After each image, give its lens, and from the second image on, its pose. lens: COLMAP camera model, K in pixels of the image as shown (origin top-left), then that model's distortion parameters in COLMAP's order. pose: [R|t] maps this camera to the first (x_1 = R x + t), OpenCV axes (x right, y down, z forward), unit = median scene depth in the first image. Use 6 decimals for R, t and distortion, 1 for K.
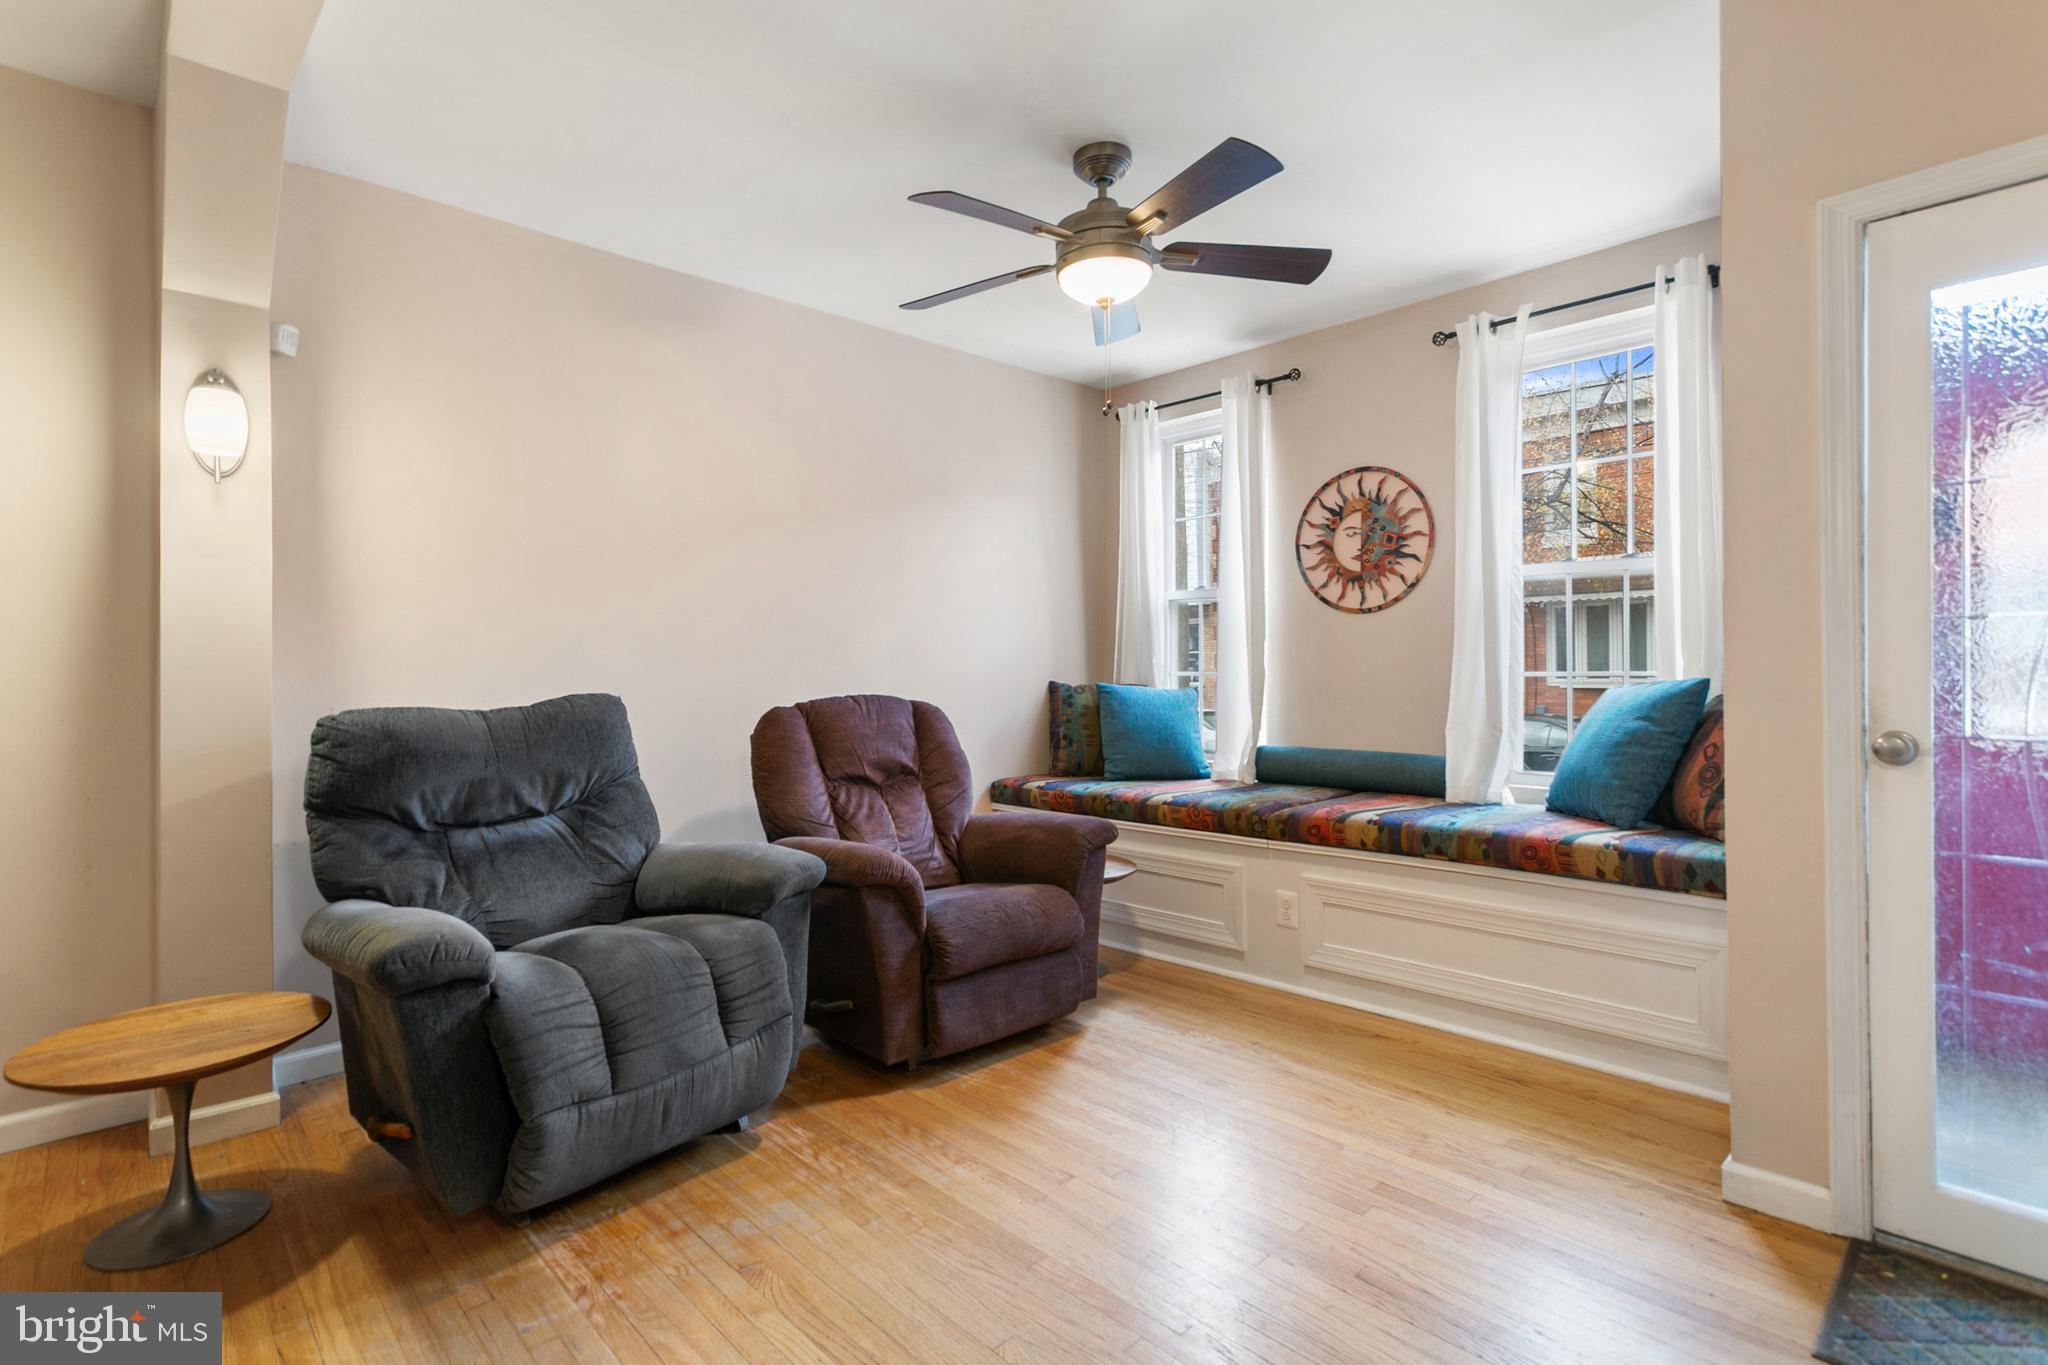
lens RADIAL K [[980.9, 0, 1021.2], [0, 980.9, 670.4], [0, 0, 1]] dist [0.006378, -0.000048]
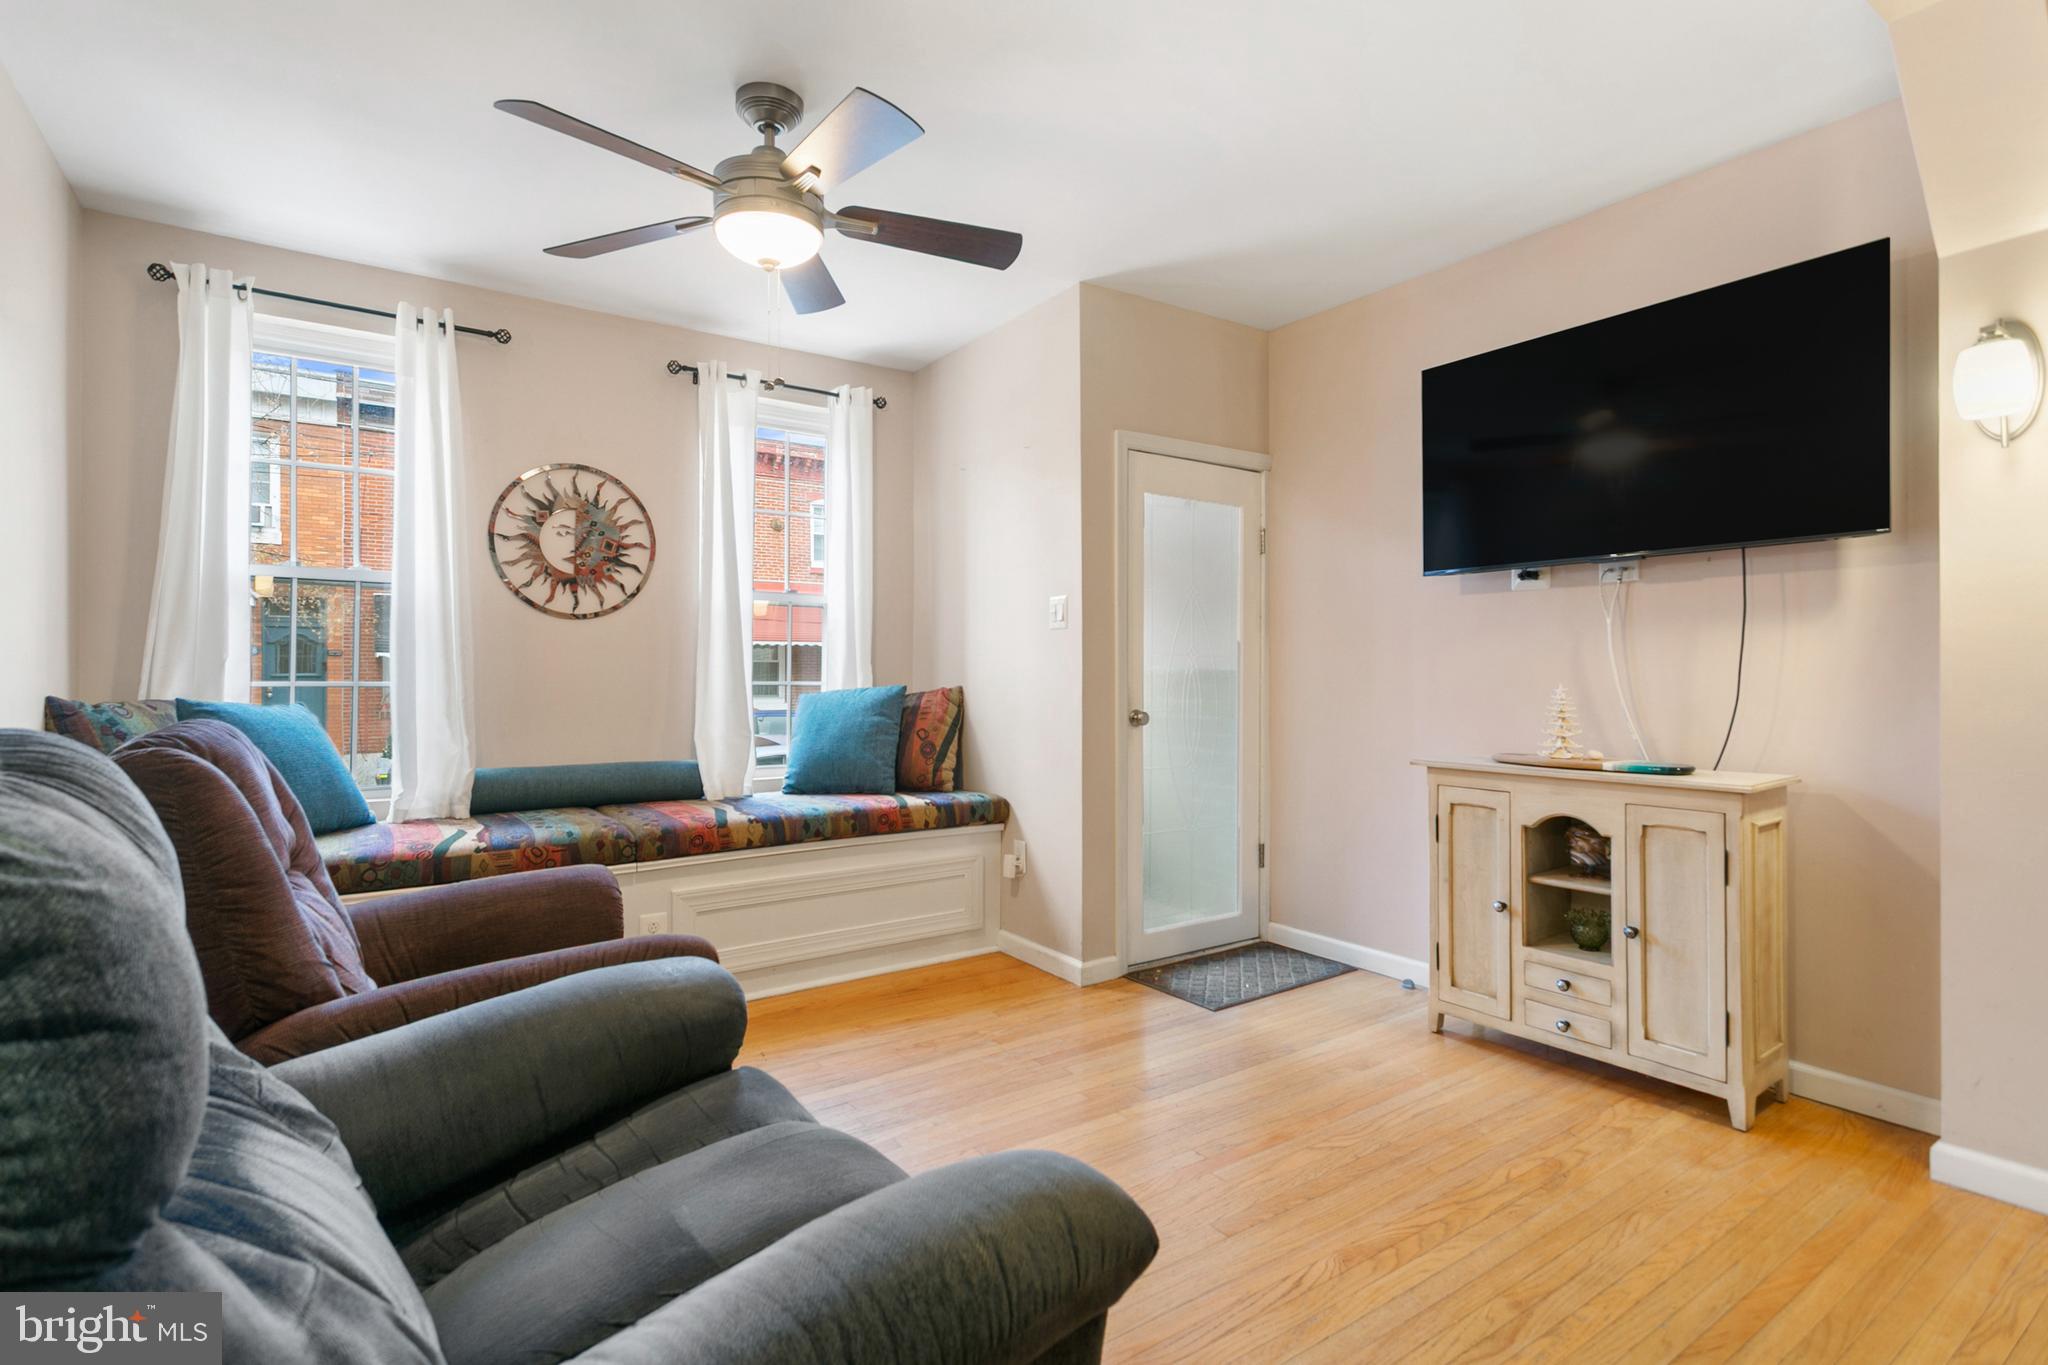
lens RADIAL K [[980.9, 0, 1012.6], [0, 980.9, 677.1], [0, 0, 1]] dist [0.006378, -0.000048]
pose [[0.160087, 0.008552, 0.987066, -0.568096], [0.001004, 0.999961, -0.008826, 0.006935], [-0.987102, 0.002404, 0.160072, 0.479719]]
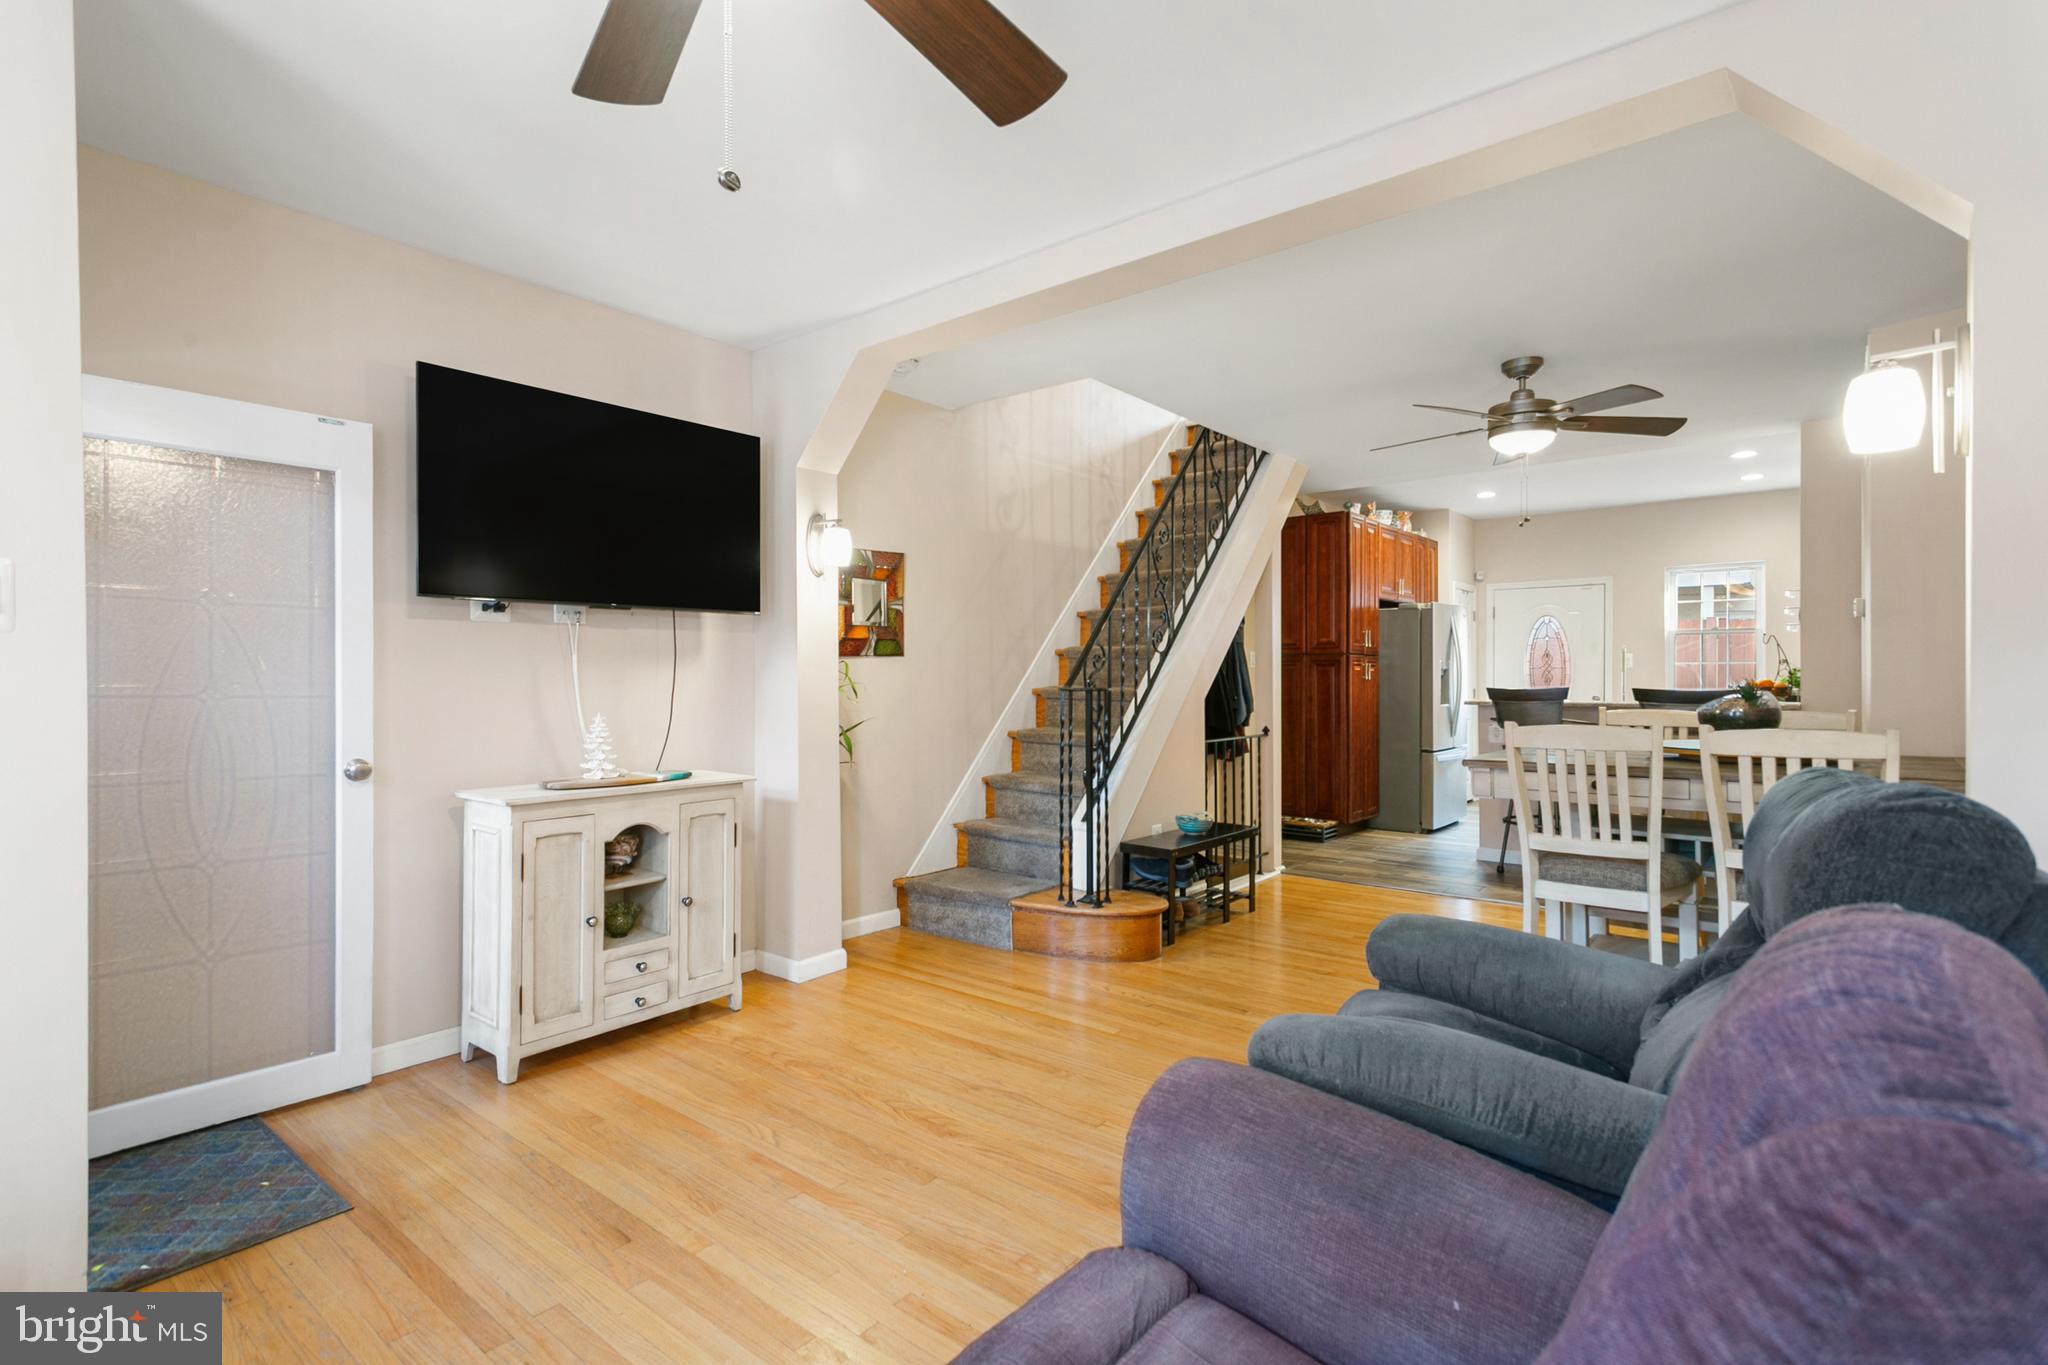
lens RADIAL K [[980.9, 0, 1038.3], [0, 980.9, 674.9], [0, 0, 1]] dist [0.006378, -0.000048]
pose [[-0.990077, 0.009464, -0.140208, 0.003302], [0.009252, 0.999955, 0.002166, -0.027106], [0.140222, 0.000848, -0.990120, 1.110800]]
